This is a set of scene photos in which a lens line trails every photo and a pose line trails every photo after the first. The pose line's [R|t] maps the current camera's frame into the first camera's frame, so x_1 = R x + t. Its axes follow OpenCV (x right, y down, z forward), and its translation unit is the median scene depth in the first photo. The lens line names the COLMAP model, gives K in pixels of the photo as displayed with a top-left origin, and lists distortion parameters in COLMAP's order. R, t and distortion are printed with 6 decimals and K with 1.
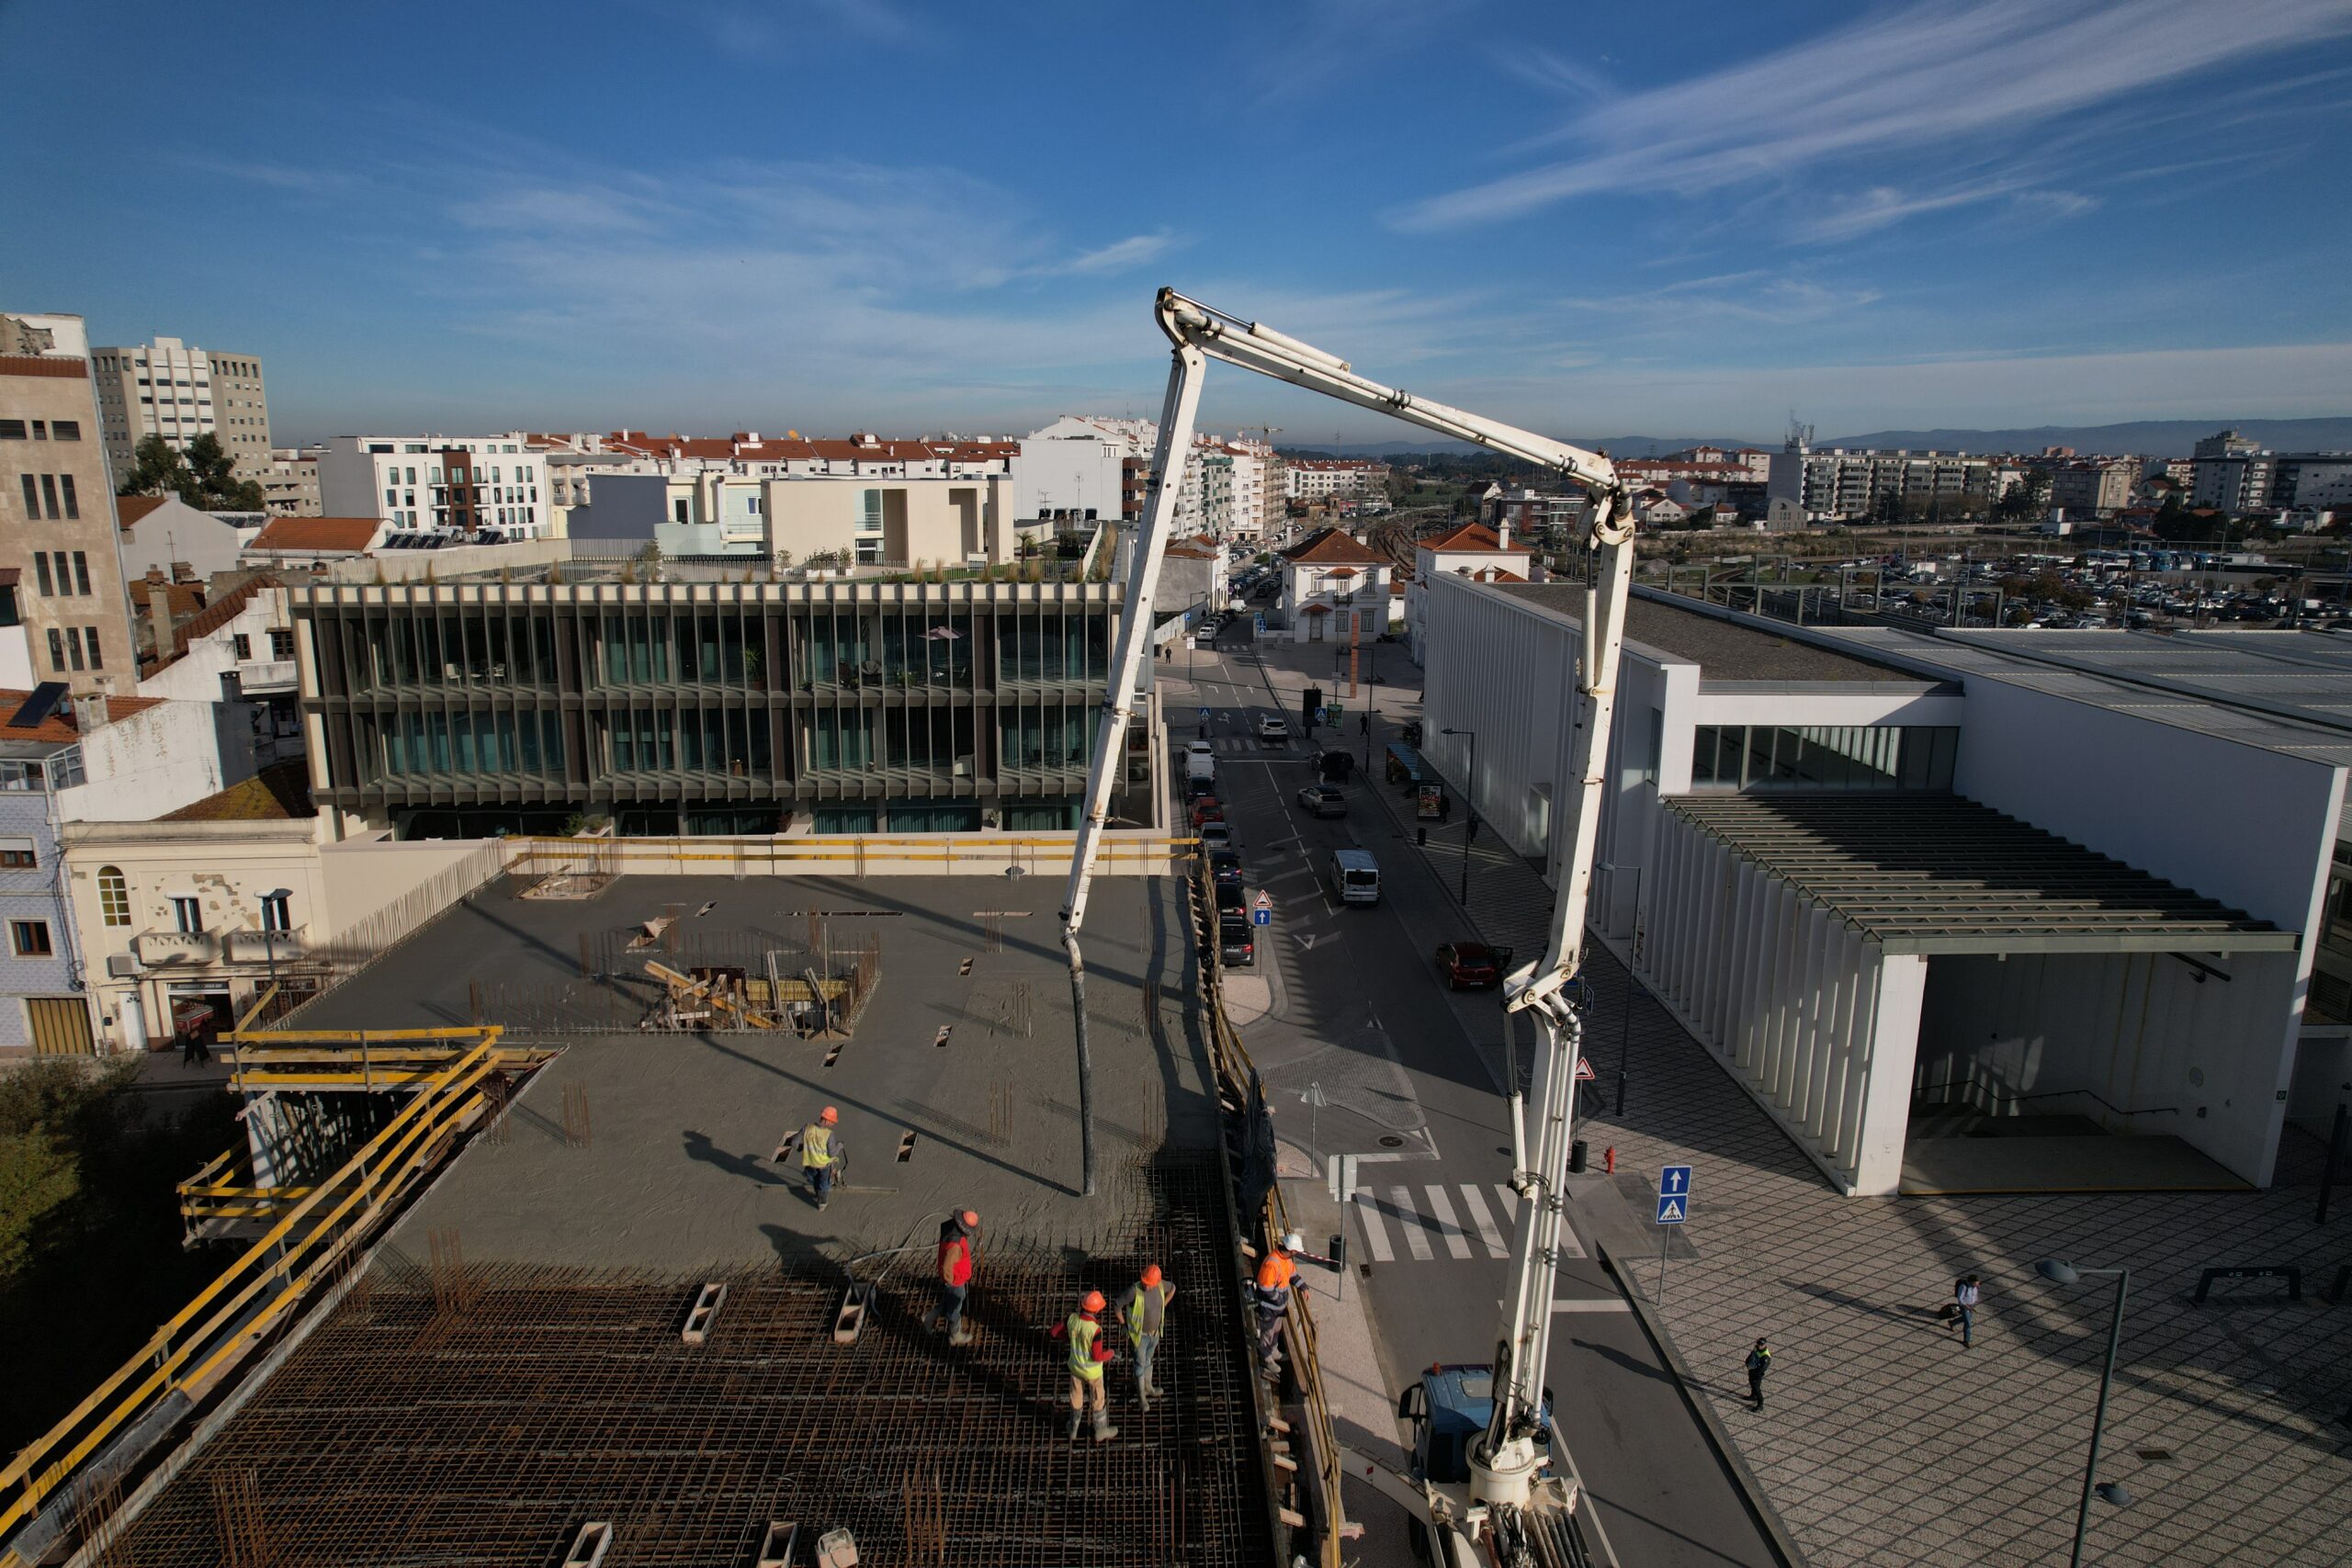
lens RADIAL K [[1488.3, 0, 1185.3], [0, 1488.3, 797.7], [0, 0, 1]] dist [-0.035792, 0.027808]
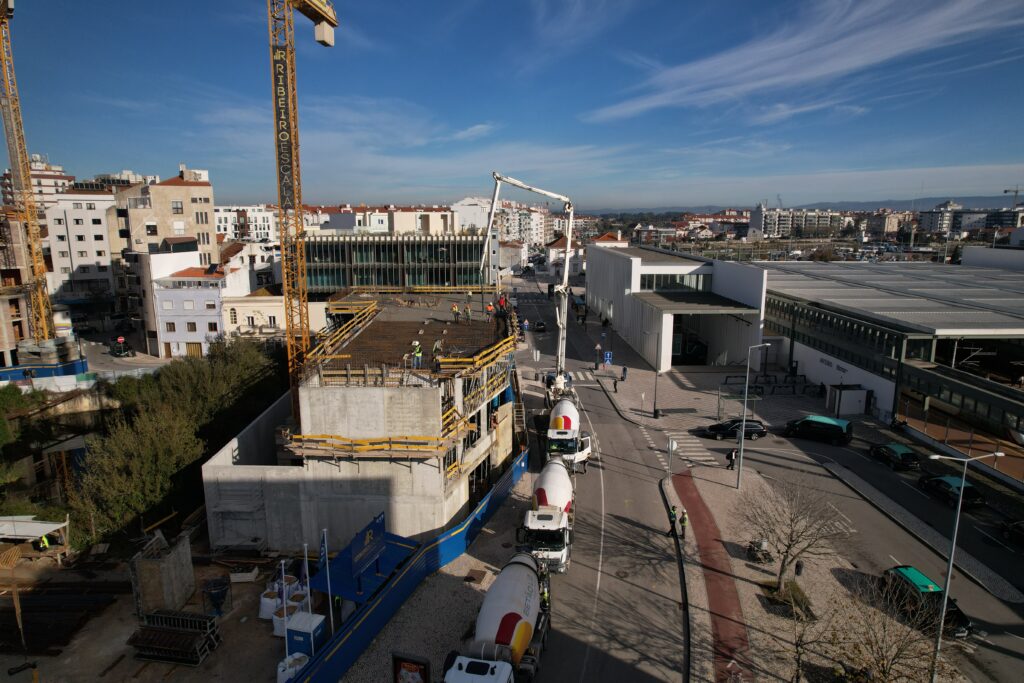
lens RADIAL K [[648.0, 0, 512.9], [0, 648.0, 345.2], [0, 0, 1]] dist [-0.035792, 0.027808]
pose [[0.999972, -0.005895, -0.004616, 0.008575], [0.005764, 0.999592, -0.027982, 0.058030], [0.004779, 0.027954, 0.999598, -0.211759]]
